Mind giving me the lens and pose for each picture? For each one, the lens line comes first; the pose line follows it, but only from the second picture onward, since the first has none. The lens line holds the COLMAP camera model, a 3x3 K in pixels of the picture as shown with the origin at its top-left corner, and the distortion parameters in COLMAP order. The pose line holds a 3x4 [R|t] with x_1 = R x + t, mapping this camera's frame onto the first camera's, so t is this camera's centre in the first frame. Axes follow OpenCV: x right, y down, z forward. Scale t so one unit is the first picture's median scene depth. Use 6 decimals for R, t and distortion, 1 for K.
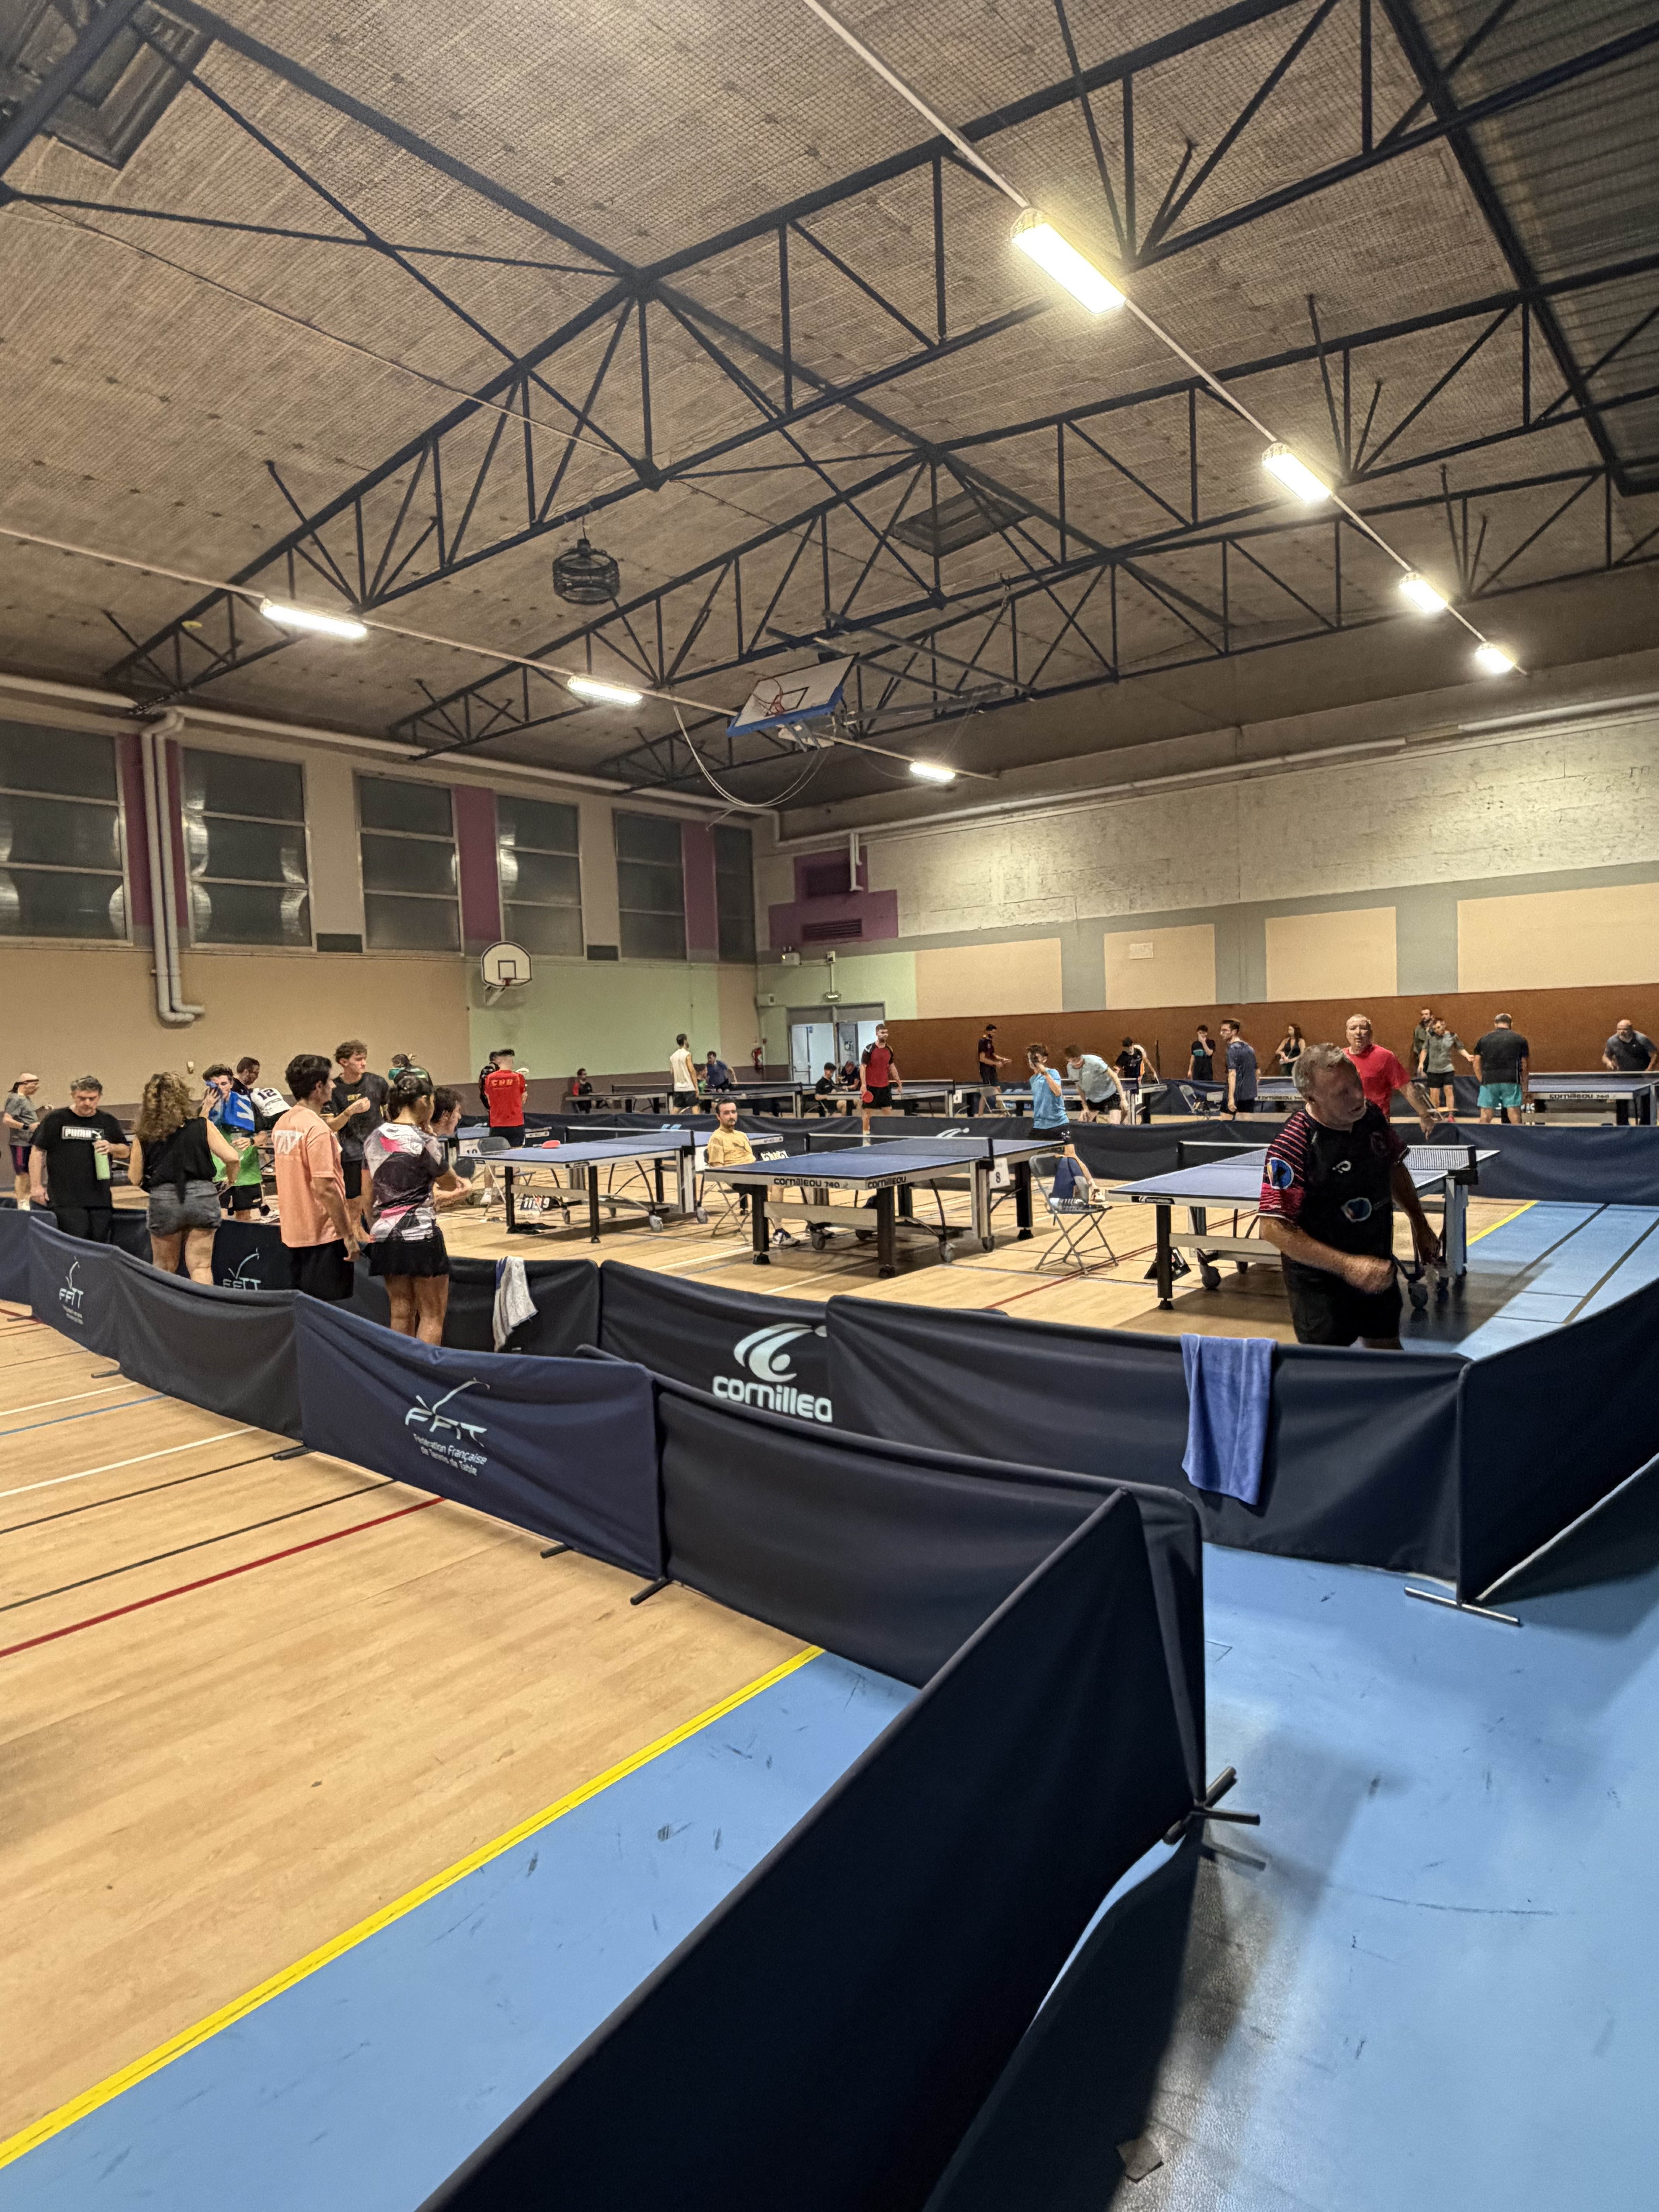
lens RADIAL K [[1296.7, 0, 829.5], [0, 1296.7, 1106.0], [0, 0, 1]] dist [0.007522, -0.002793]
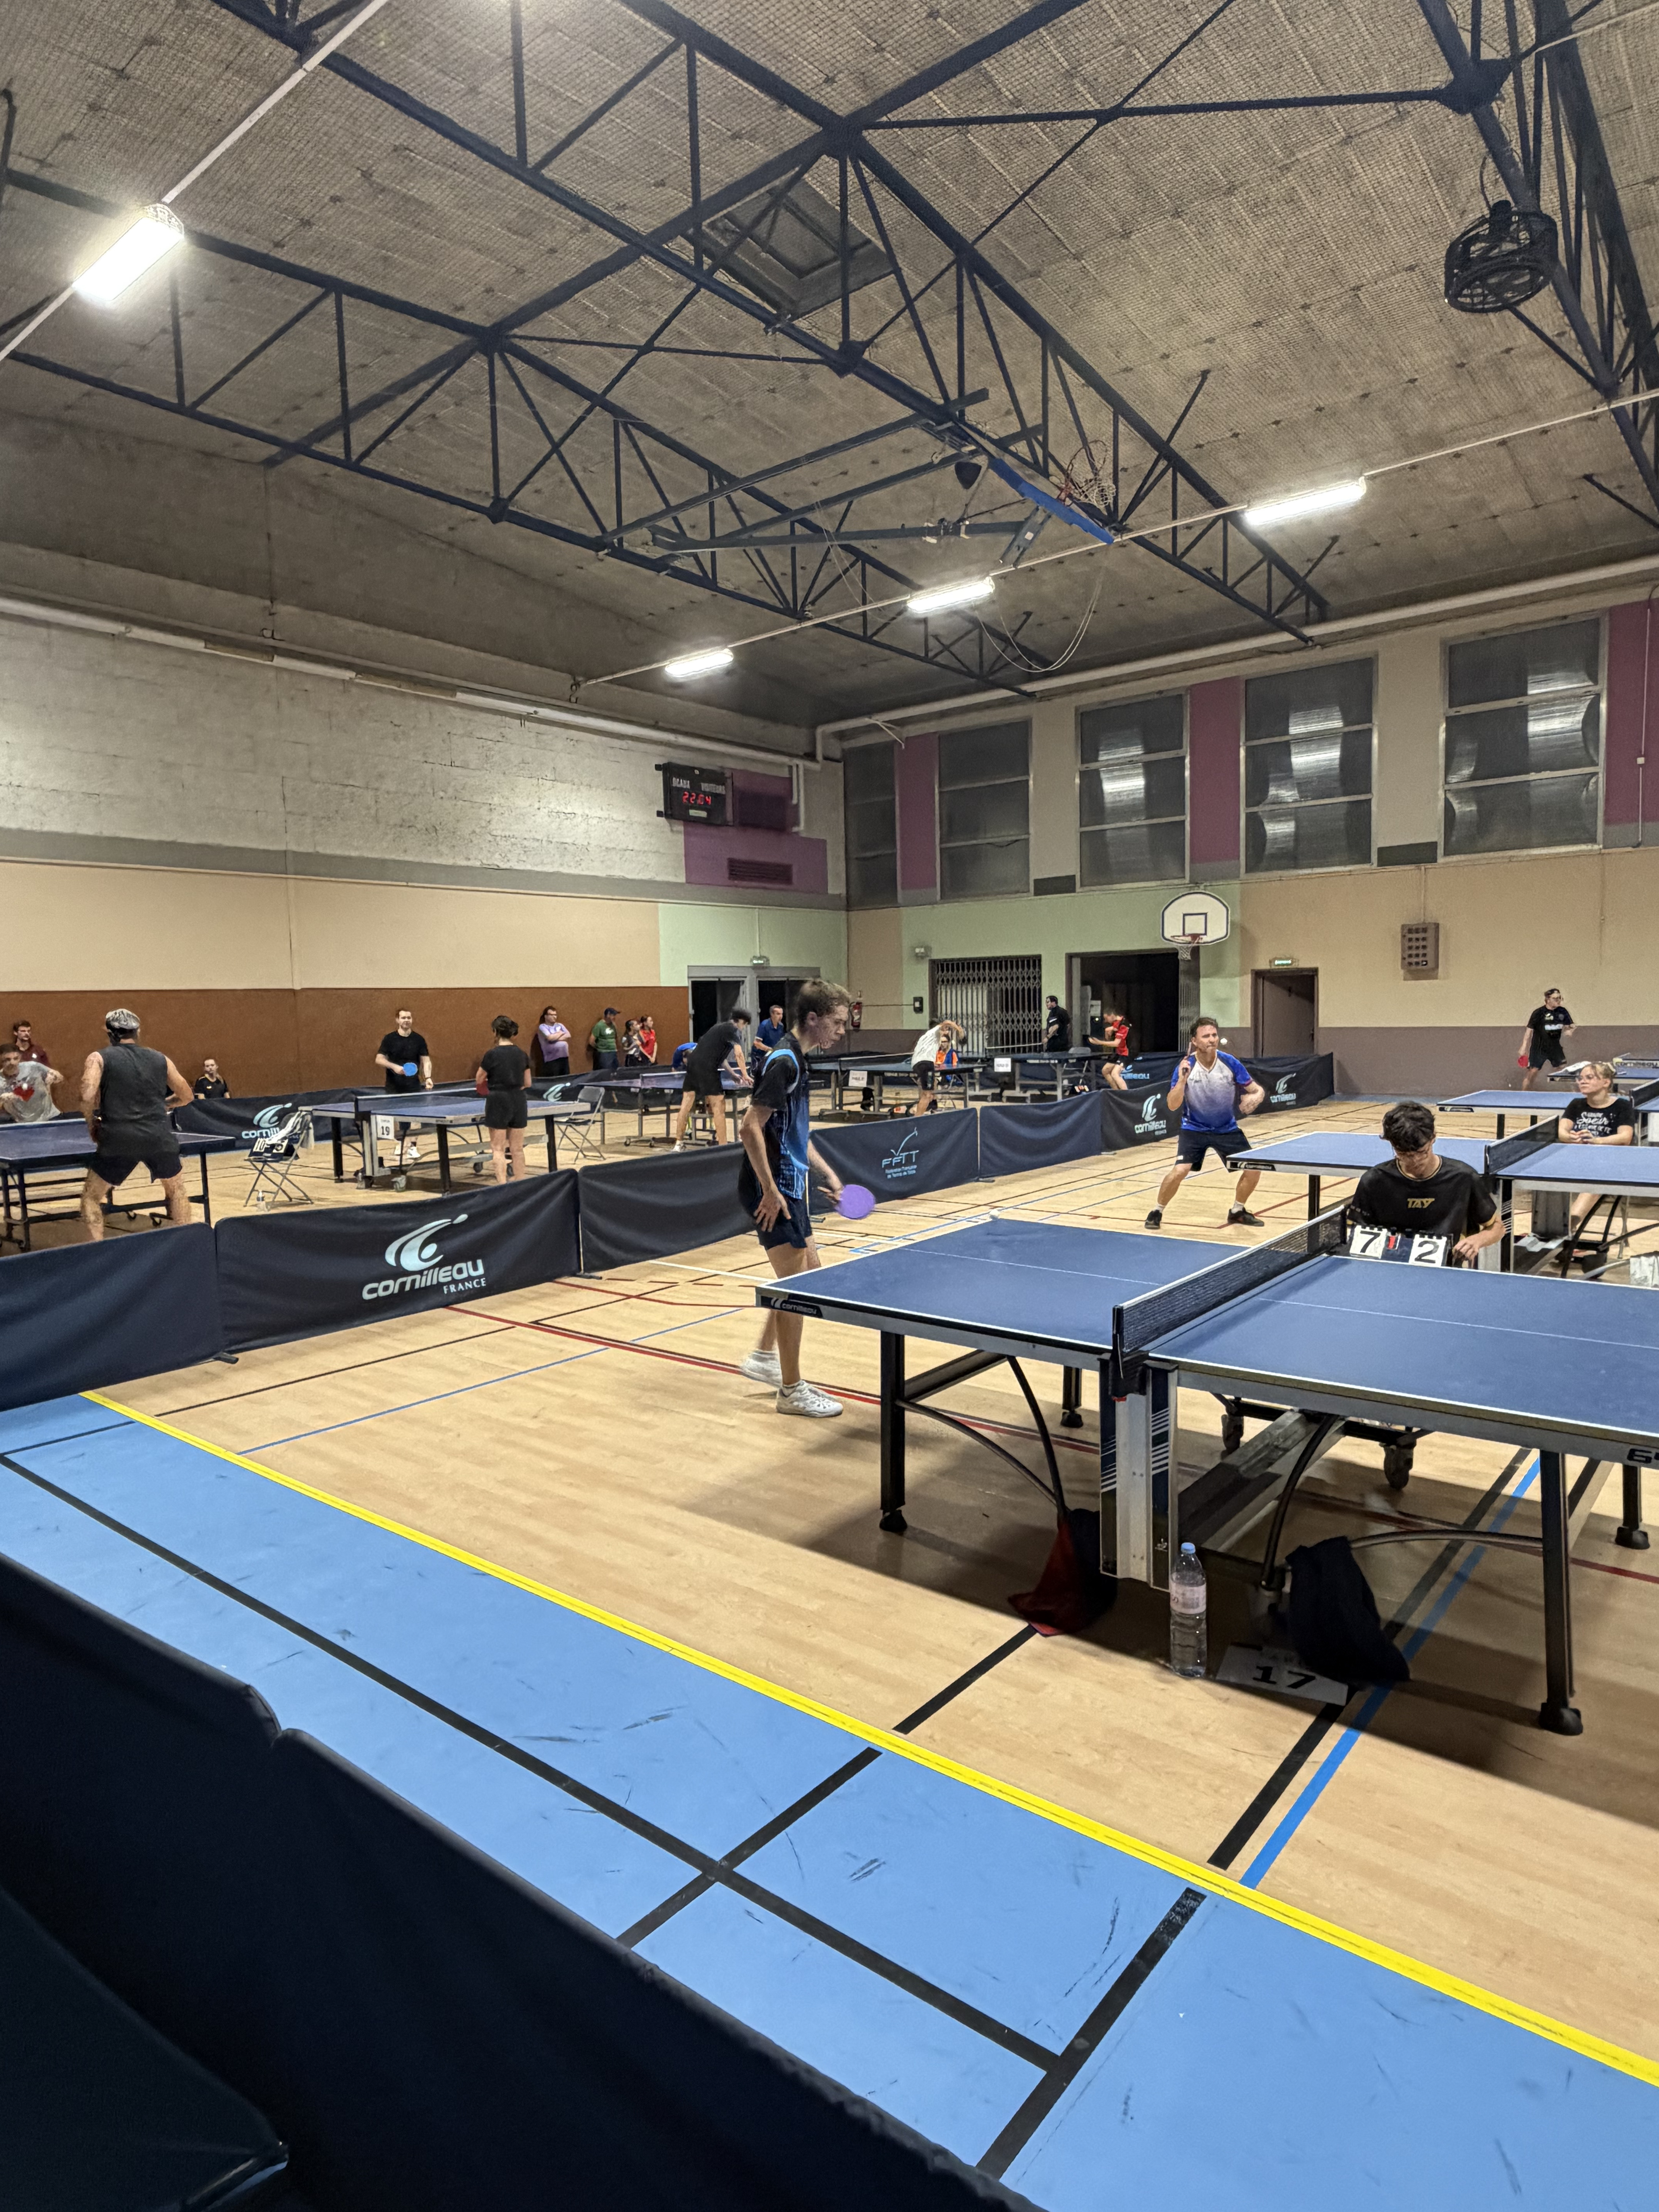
lens RADIAL K [[1291.8, 0, 828.9], [0, 1291.8, 1113.3], [0, 0, 1]] dist [0.001551, 0.000336]
pose [[-0.015297, 0.124901, -0.992051, 0.298755], [-0.026217, 0.991776, 0.125270, -0.031297], [0.999539, 0.027924, -0.011896, 0.376895]]
